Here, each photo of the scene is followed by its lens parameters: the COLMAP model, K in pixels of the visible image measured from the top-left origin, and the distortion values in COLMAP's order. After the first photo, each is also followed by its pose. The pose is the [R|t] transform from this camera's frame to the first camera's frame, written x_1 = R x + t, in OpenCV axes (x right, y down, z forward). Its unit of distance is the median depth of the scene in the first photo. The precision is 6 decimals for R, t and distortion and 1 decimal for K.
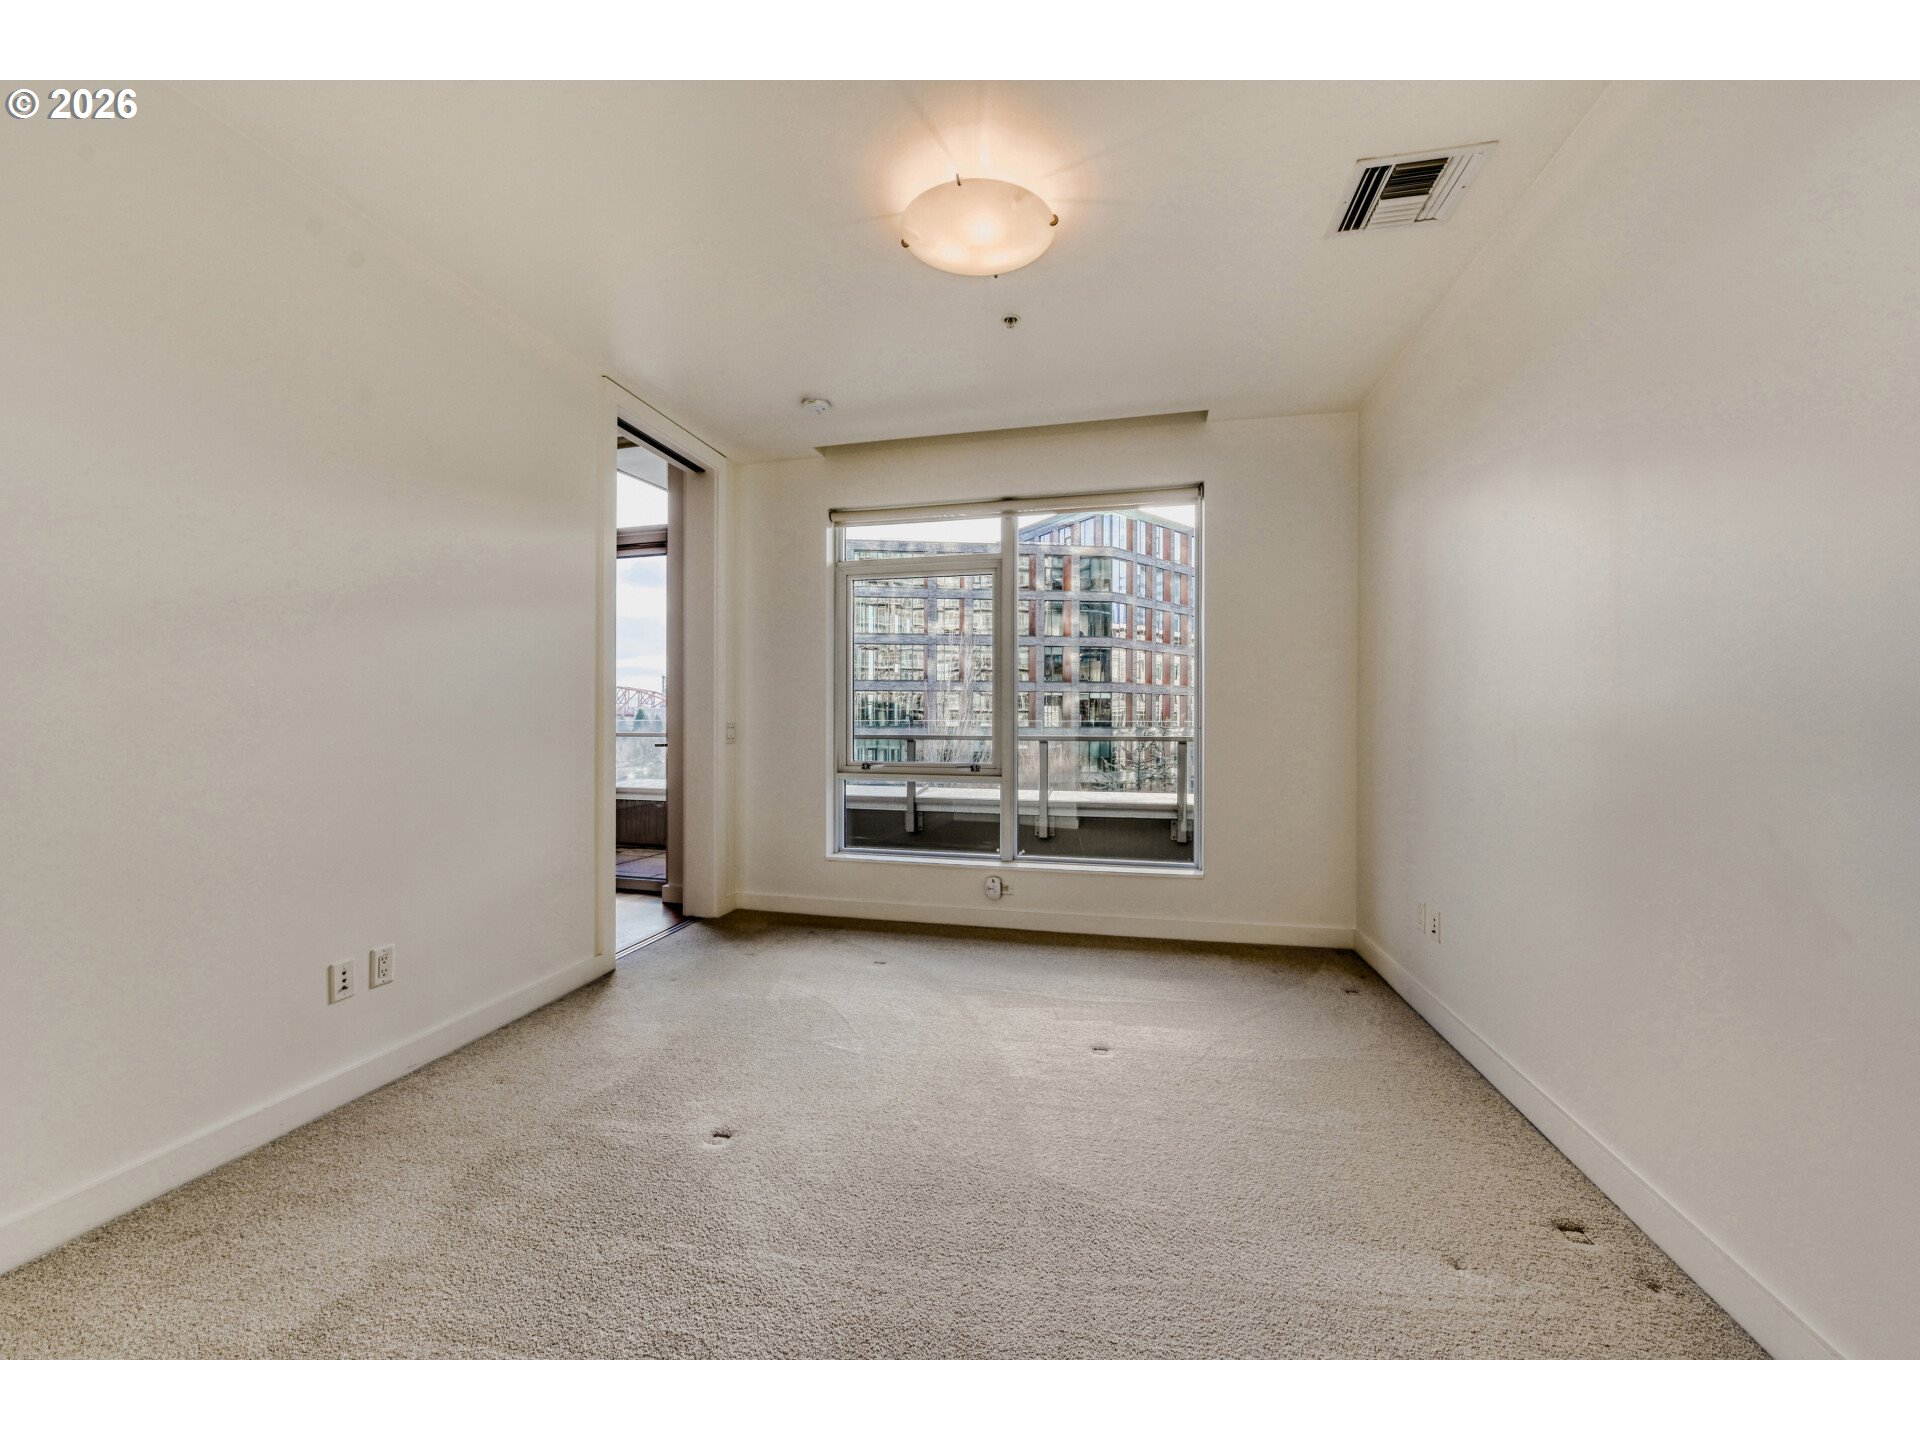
lens RADIAL K [[751.2, 0, 952.0], [0, 751.2, 720.4], [0, 0, 1]] dist [-0.009088, 0.000224]
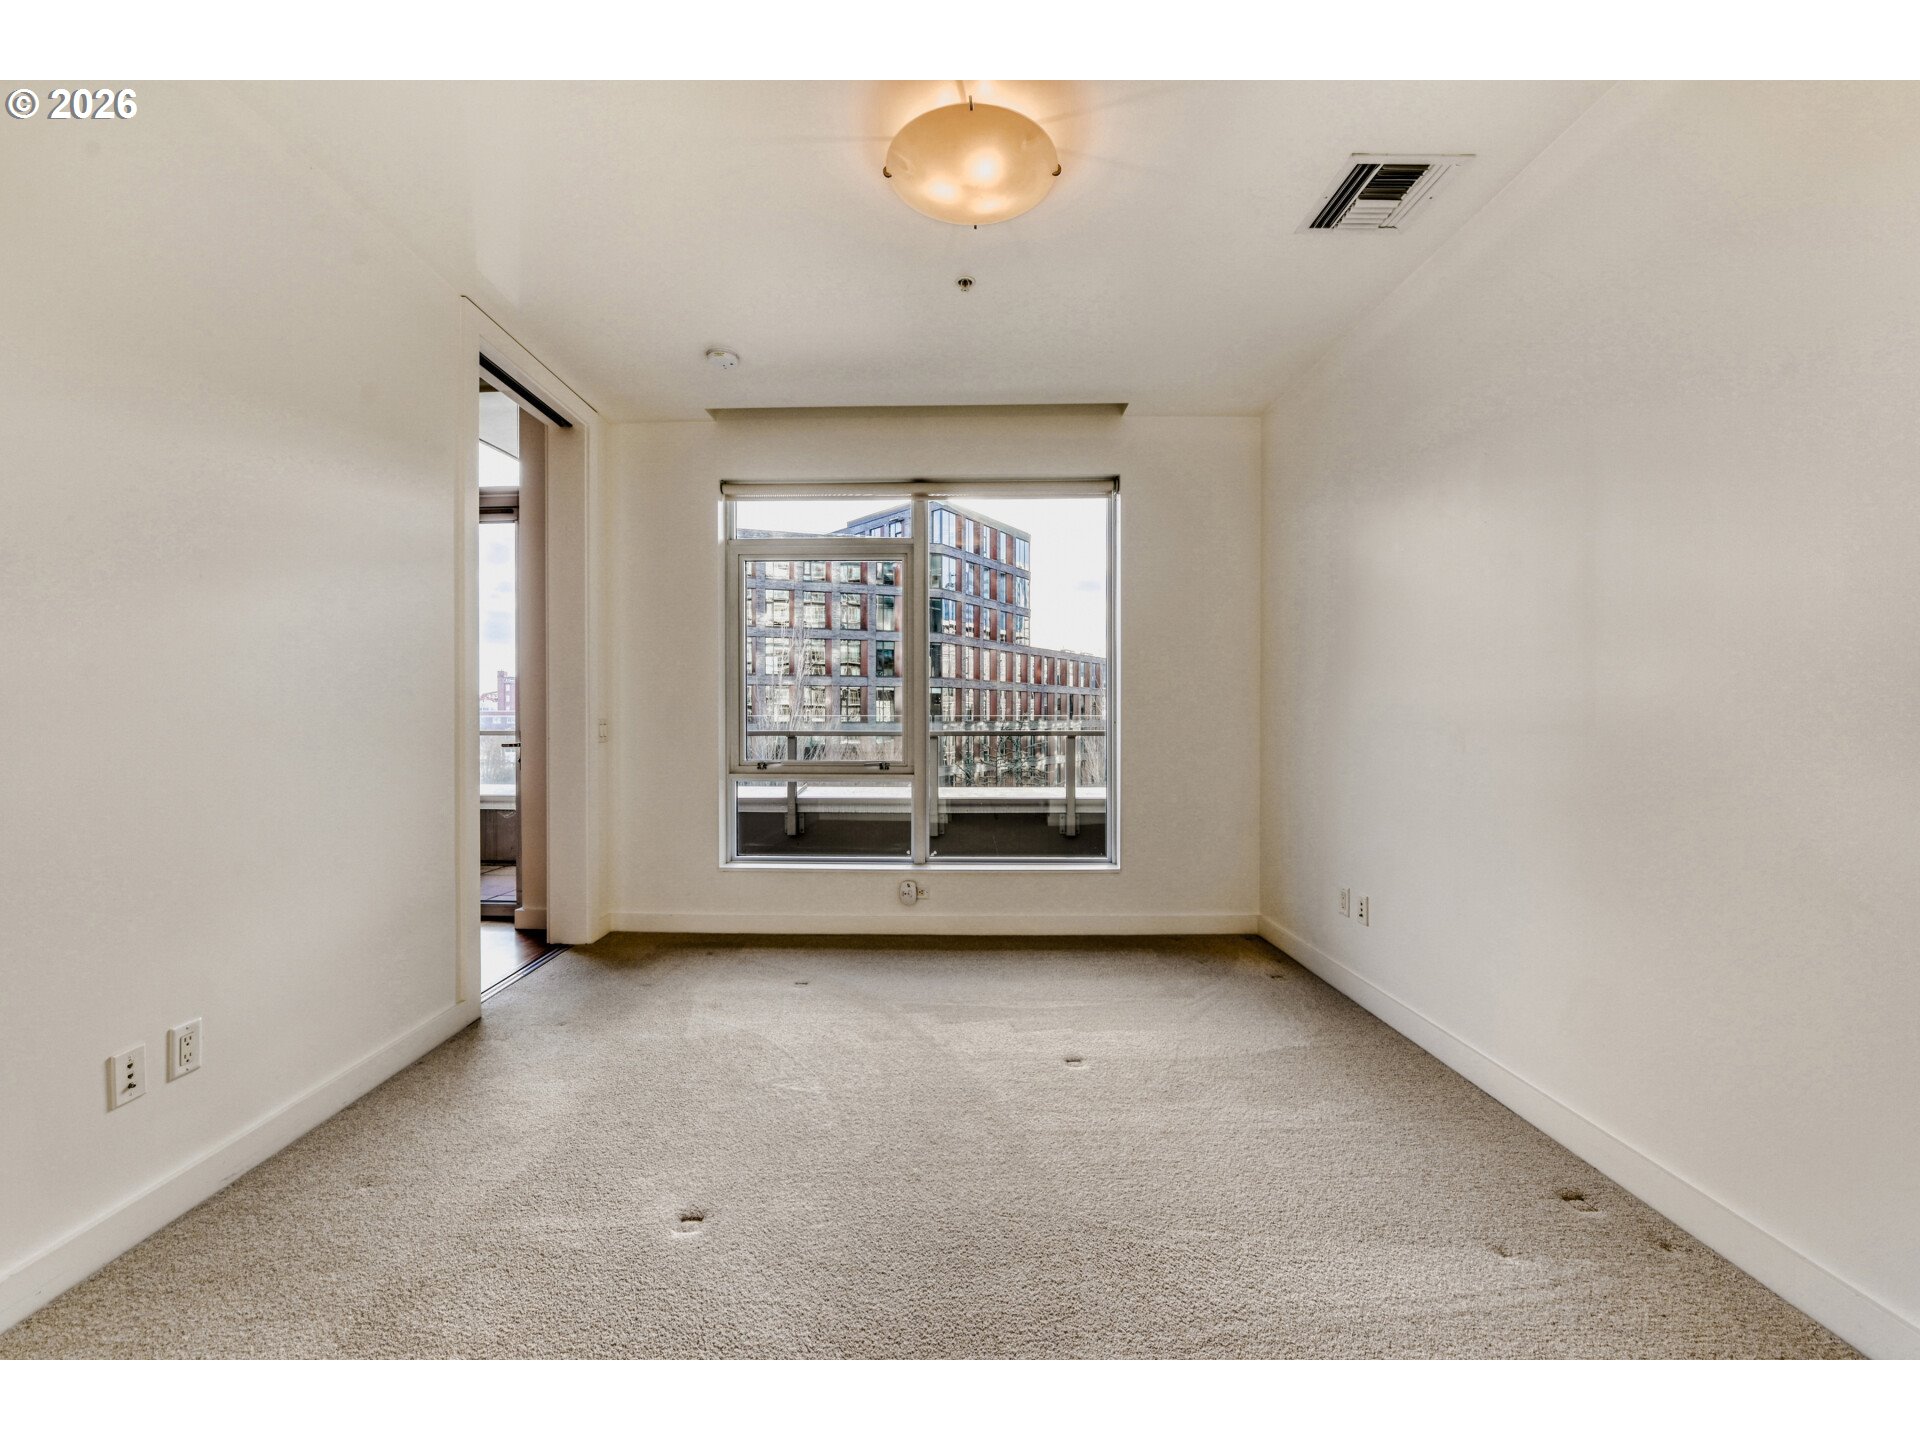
lens RADIAL K [[751.5, 0, 931.8], [0, 751.5, 718.8], [0, 0, 1]] dist [-0.008263, -0.000232]
pose [[0.976708, -0.003532, 0.214543, -0.111656], [0.002592, 0.999986, 0.004662, 0.000354], [-0.214556, -0.003997, 0.976703, 0.069980]]
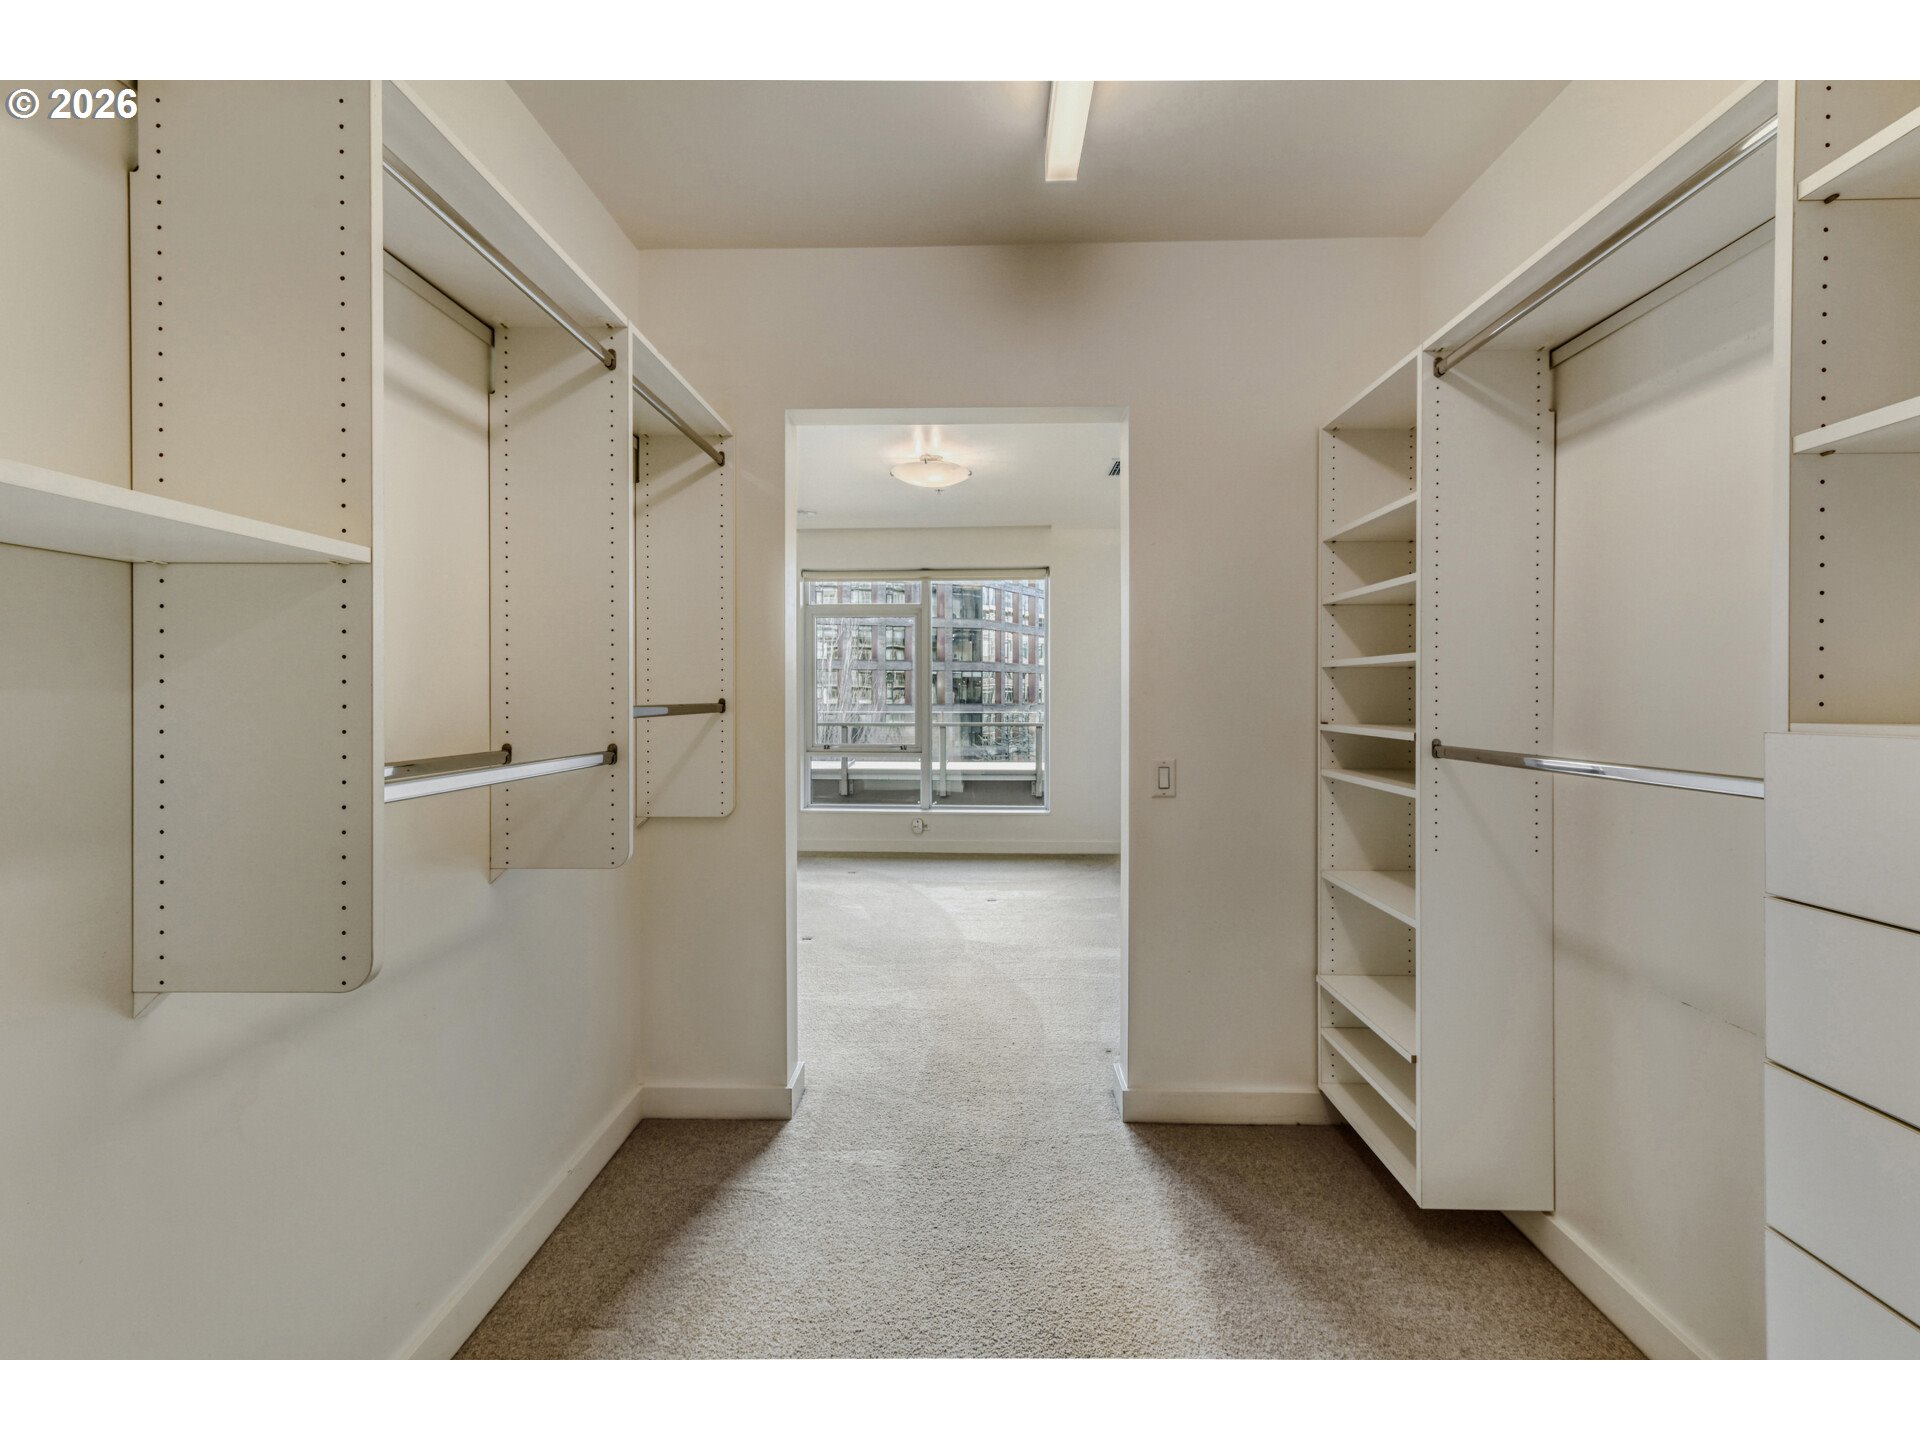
lens RADIAL K [[784.8, 0, 961.9], [0, 784.8, 701.8], [0, 0, 1]] dist [-0.000097, 0.013653]
pose [[0.982422, -0.004771, 0.186612, -0.144587], [0.002534, 0.999922, 0.012222, -0.045715], [-0.186656, -0.011534, 0.982358, -0.546377]]
